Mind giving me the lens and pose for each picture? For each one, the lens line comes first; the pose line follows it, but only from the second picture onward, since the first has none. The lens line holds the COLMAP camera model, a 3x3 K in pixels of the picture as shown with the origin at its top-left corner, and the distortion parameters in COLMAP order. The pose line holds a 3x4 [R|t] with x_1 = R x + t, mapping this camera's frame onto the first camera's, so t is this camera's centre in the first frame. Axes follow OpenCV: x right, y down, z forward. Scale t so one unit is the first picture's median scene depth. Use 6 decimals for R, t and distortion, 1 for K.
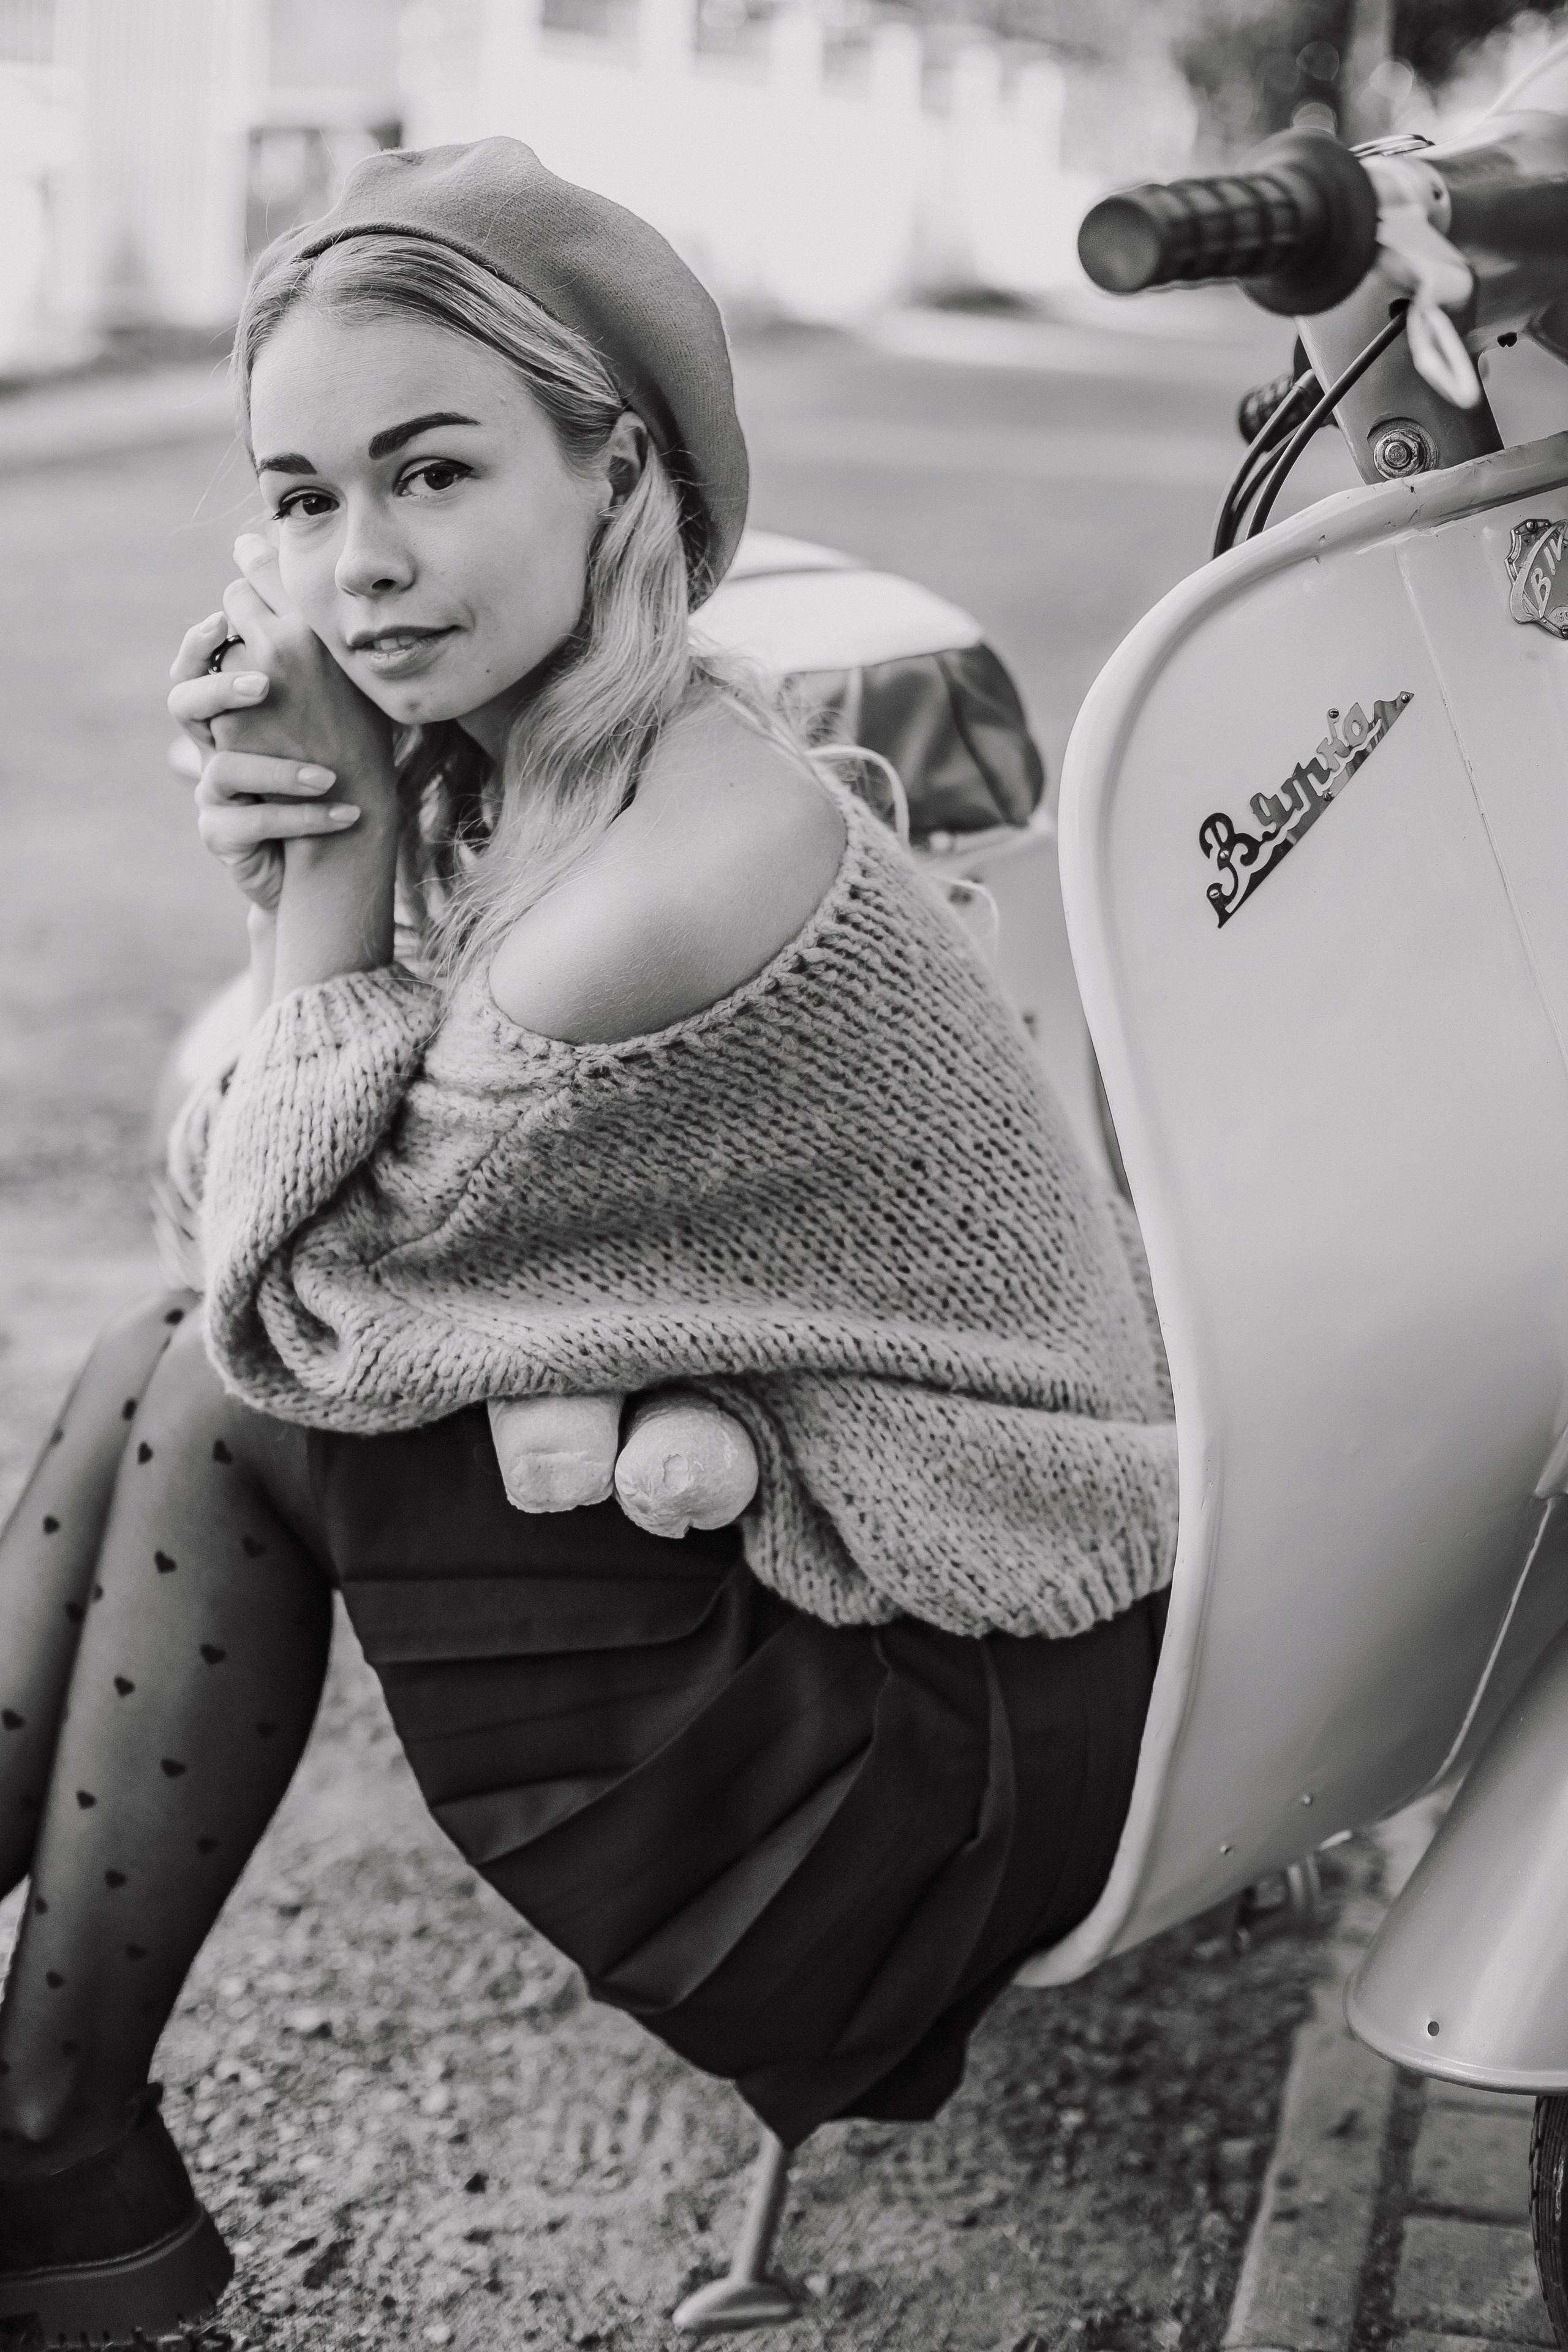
lens RADIAL K [[3448.1, 0, 680.8], [0, 3448.1, 1183.3], [0, 0, 1]] dist [-0.196129, 0.164776]
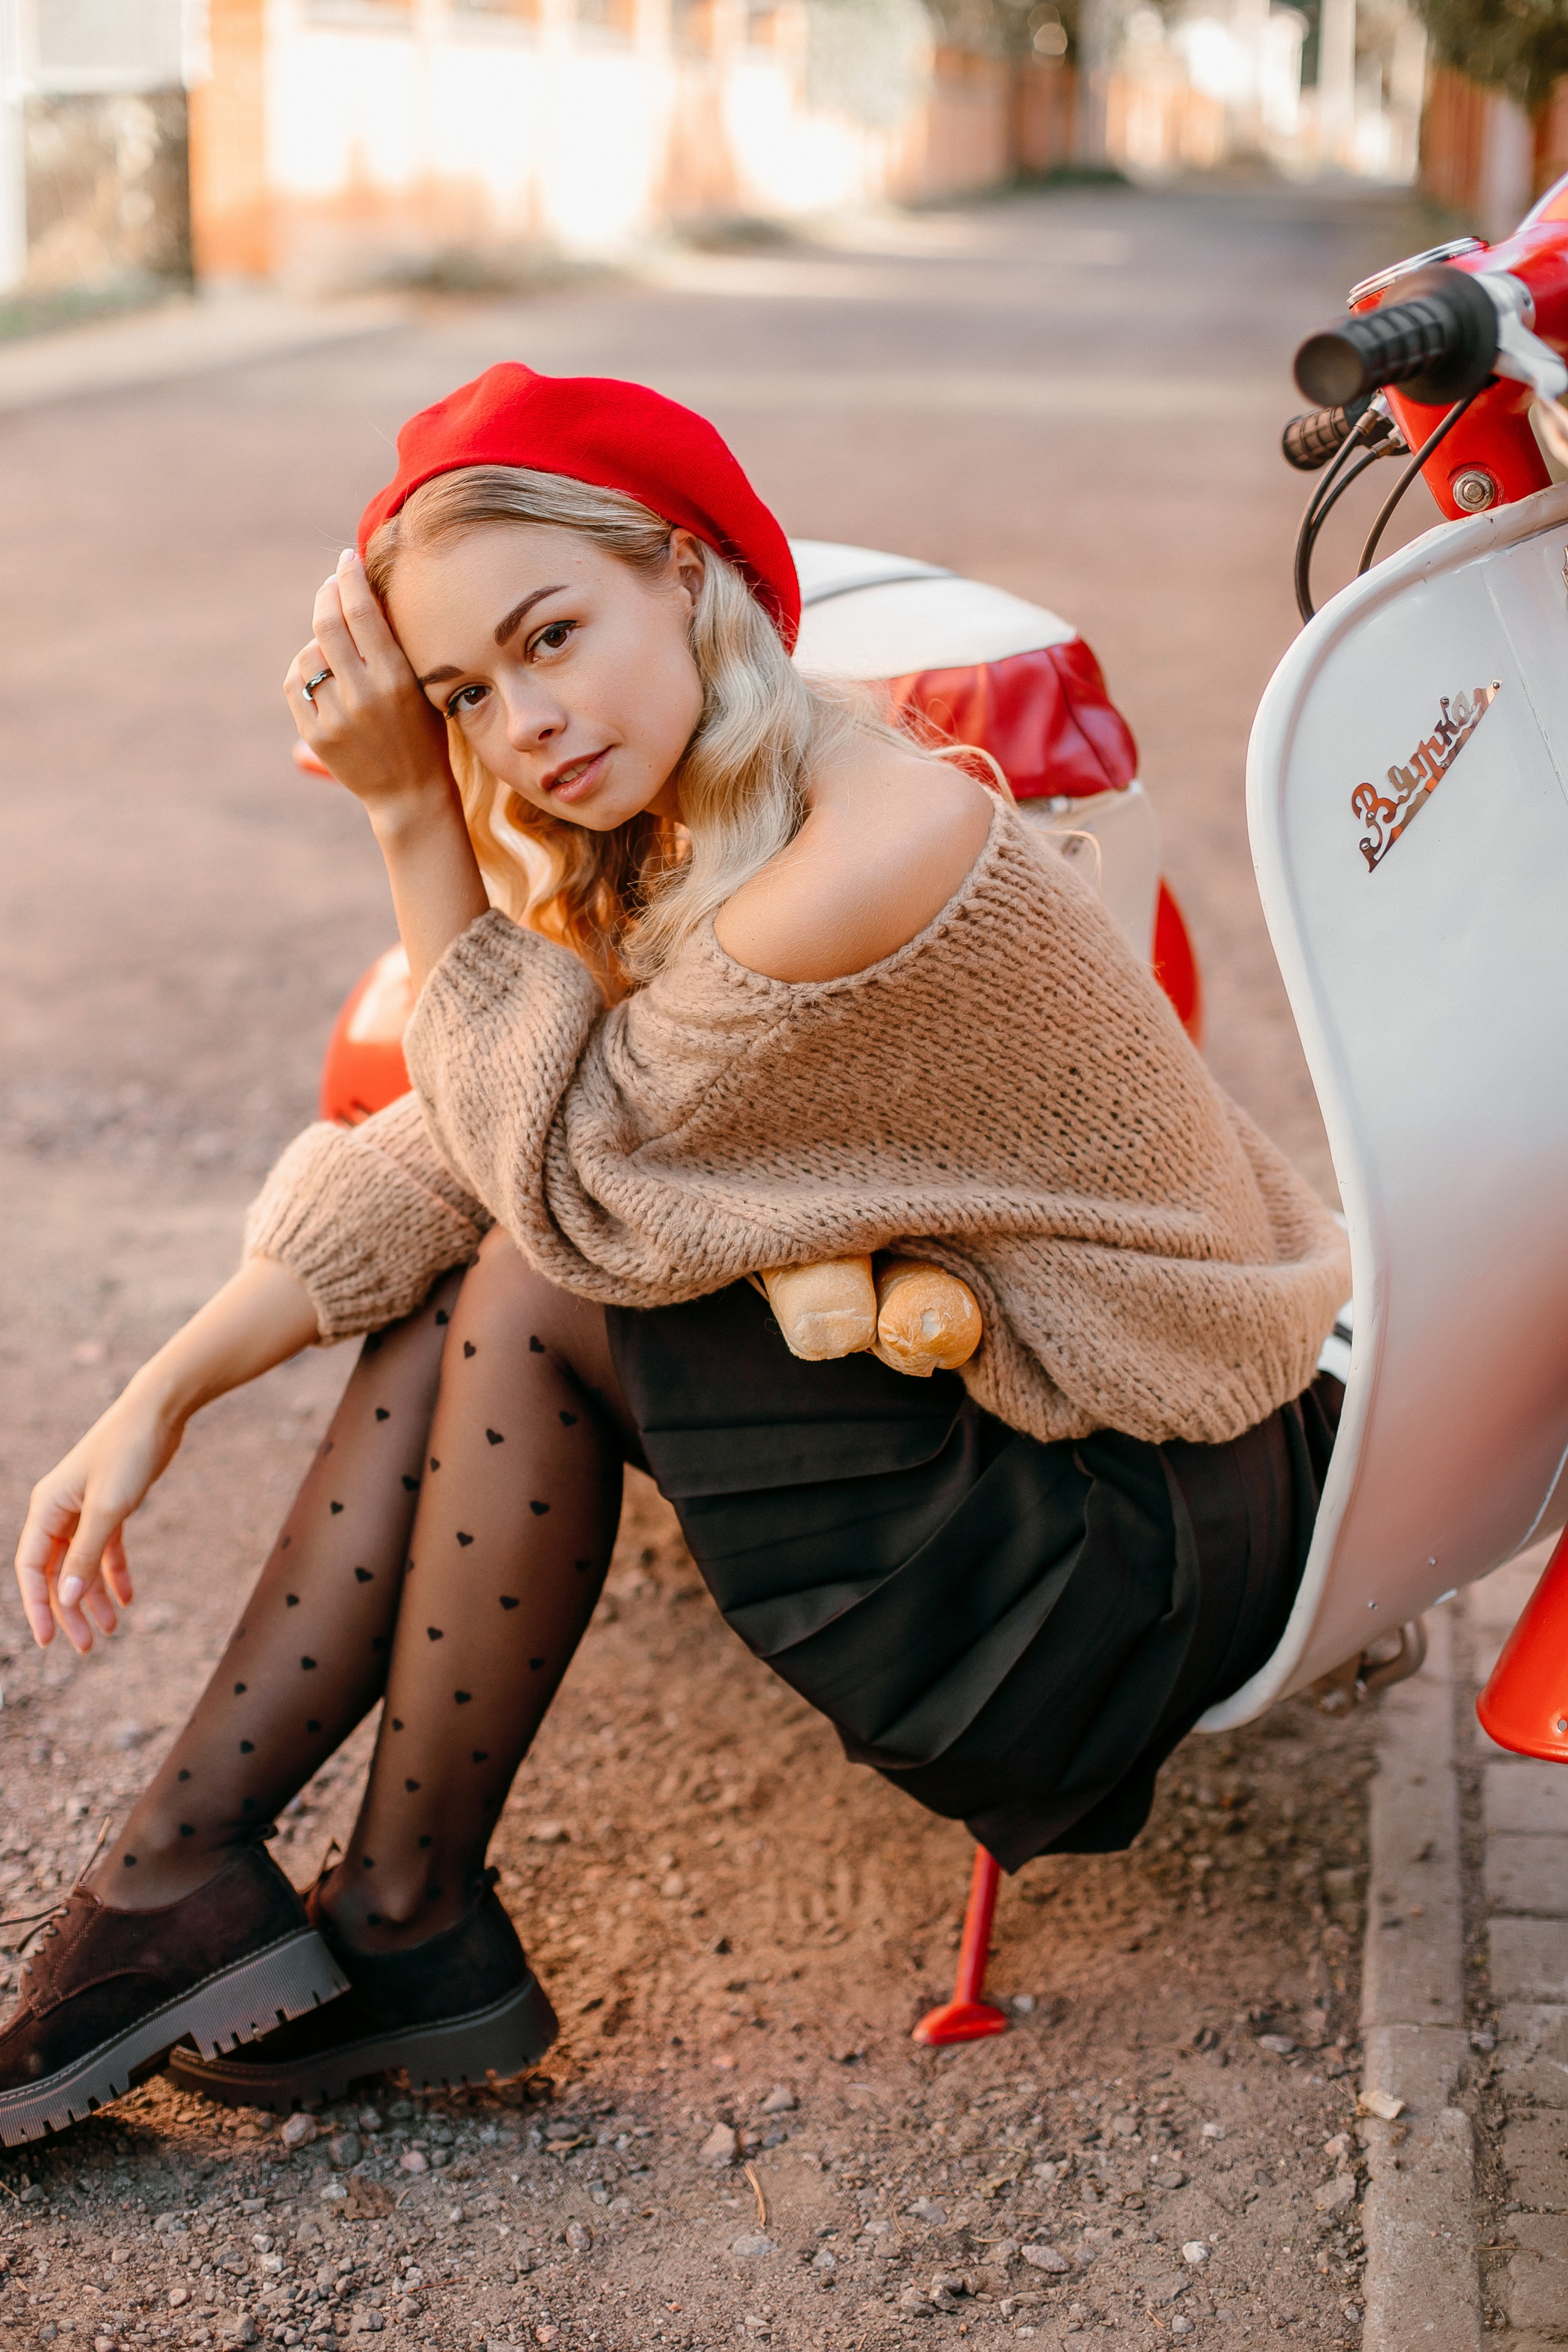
lens RADIAL K [[3448.1, 0, 680.8], [0, 3448.1, 1183.3], [0, 0, 1]] dist [-0.196129, 0.164776]
pose [[0.996454, -0.056236, 0.062590, -0.141585], [0.054984, 0.998255, 0.021539, 0.000316], [-0.063692, -0.018021, 0.997807, -0.201310]]
